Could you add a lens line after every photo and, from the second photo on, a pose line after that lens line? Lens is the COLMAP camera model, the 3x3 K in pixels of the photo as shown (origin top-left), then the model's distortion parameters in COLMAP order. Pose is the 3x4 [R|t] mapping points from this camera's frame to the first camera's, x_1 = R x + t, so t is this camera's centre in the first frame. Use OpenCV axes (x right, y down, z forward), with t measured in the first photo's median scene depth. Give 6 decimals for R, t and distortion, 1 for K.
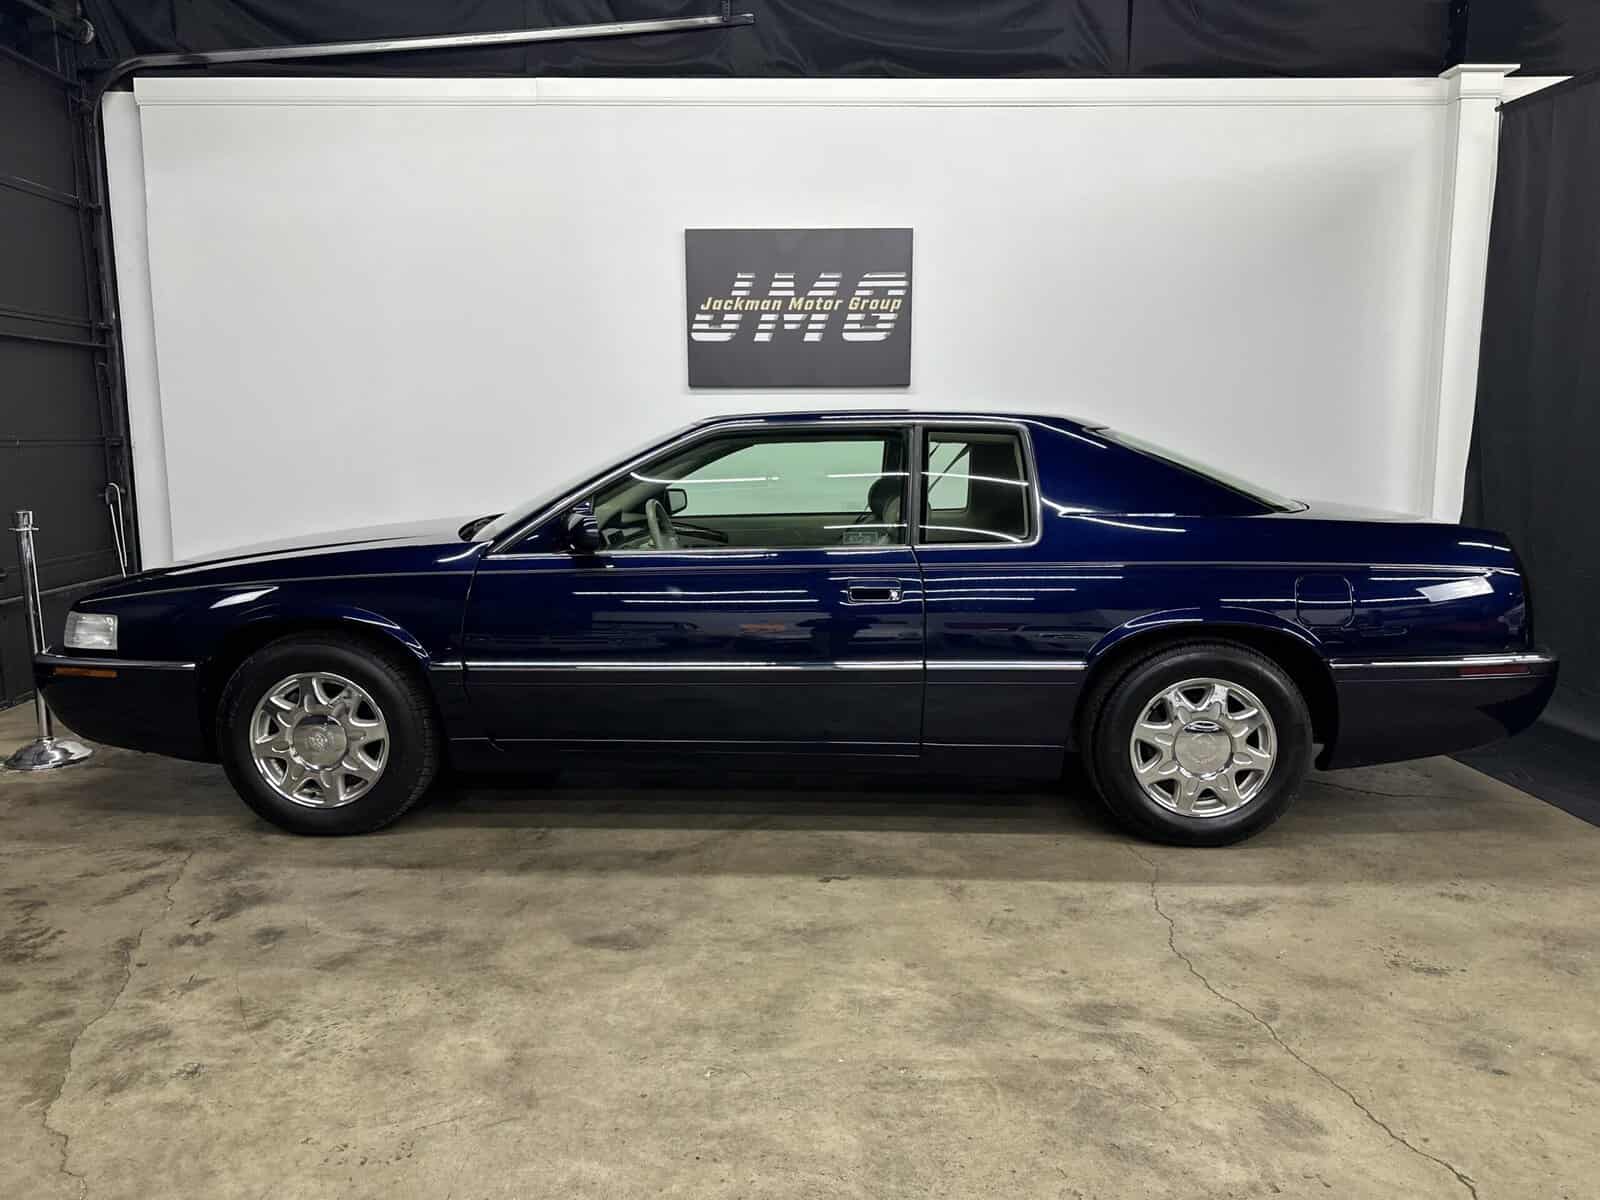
lens RADIAL K [[1109.0, 0, 800.0], [0, 1109.0, 600.0], [0, 0, 1]] dist [0.103389, -0.174124]
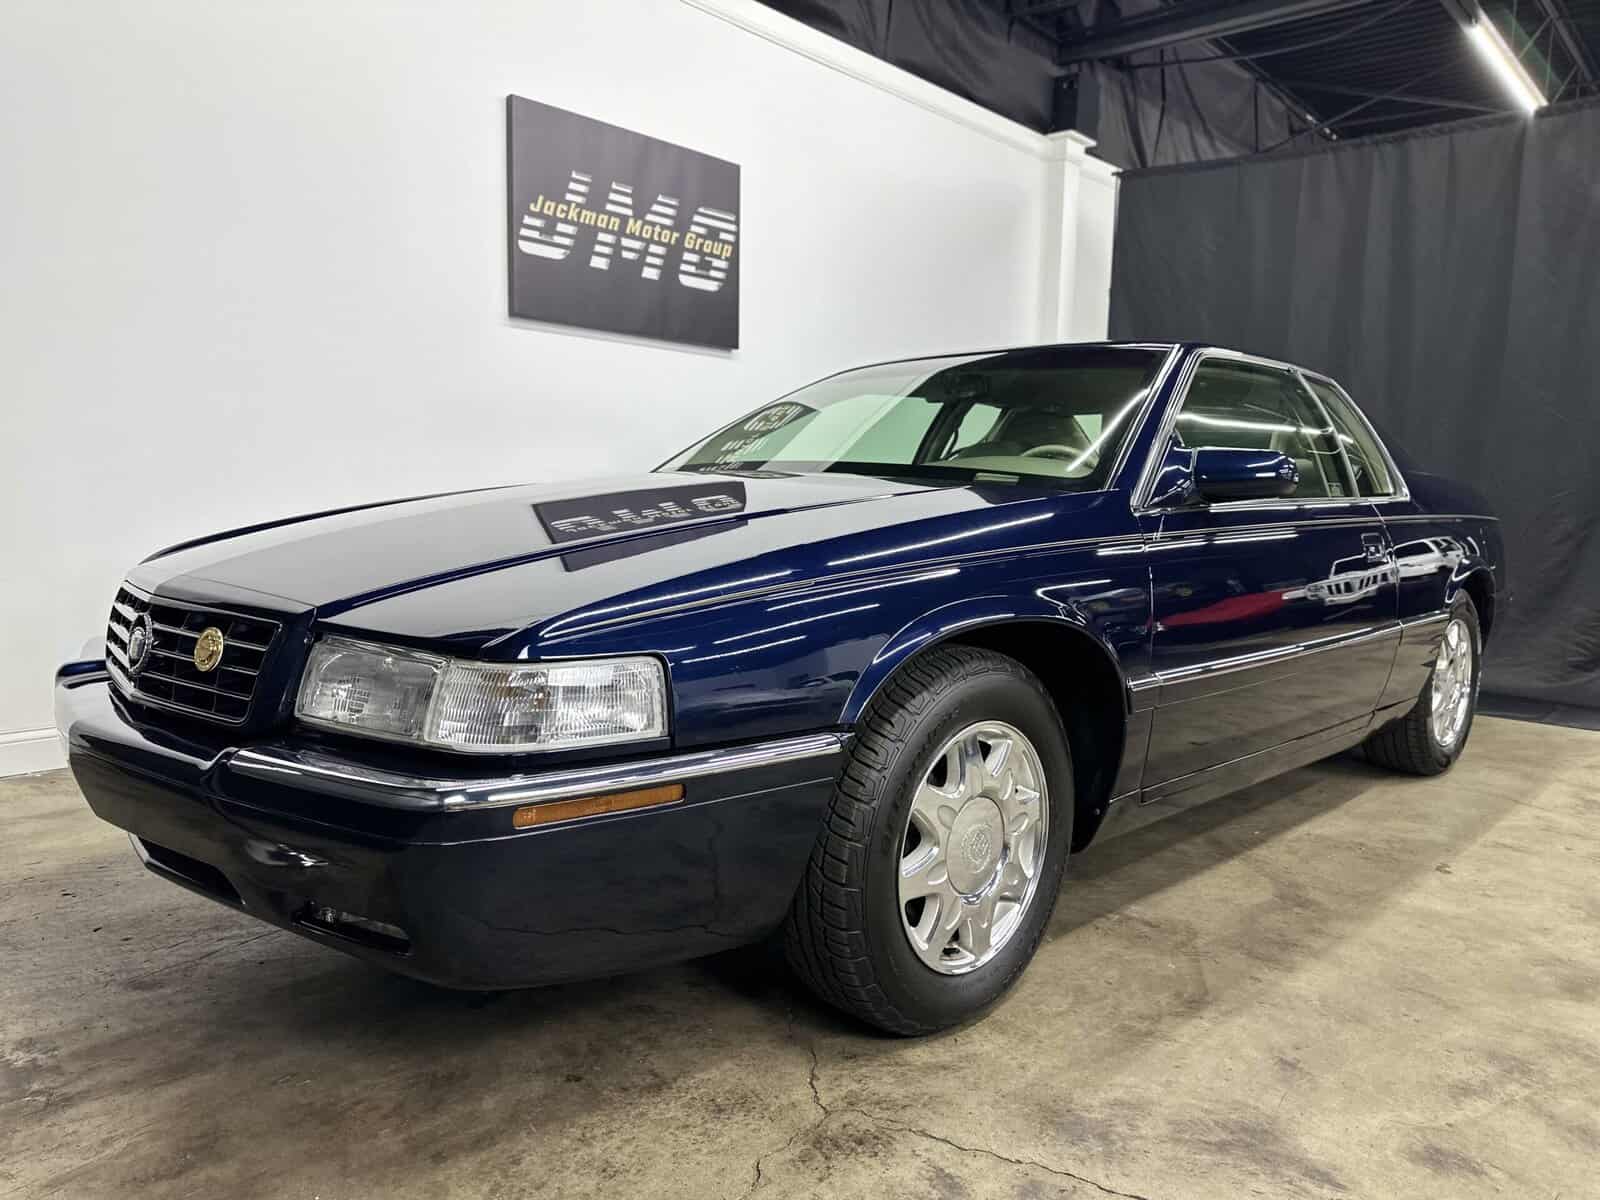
lens RADIAL K [[1141.2, 0, 800.0], [0, 1141.2, 600.0], [0, 0, 1]] dist [-0.004050, -0.004601]
pose [[0.685911, -0.048356, 0.726077, -0.506549], [0.078172, 0.996912, -0.007454, 0.004535], [-0.723474, 0.061872, 0.687573, 0.395368]]
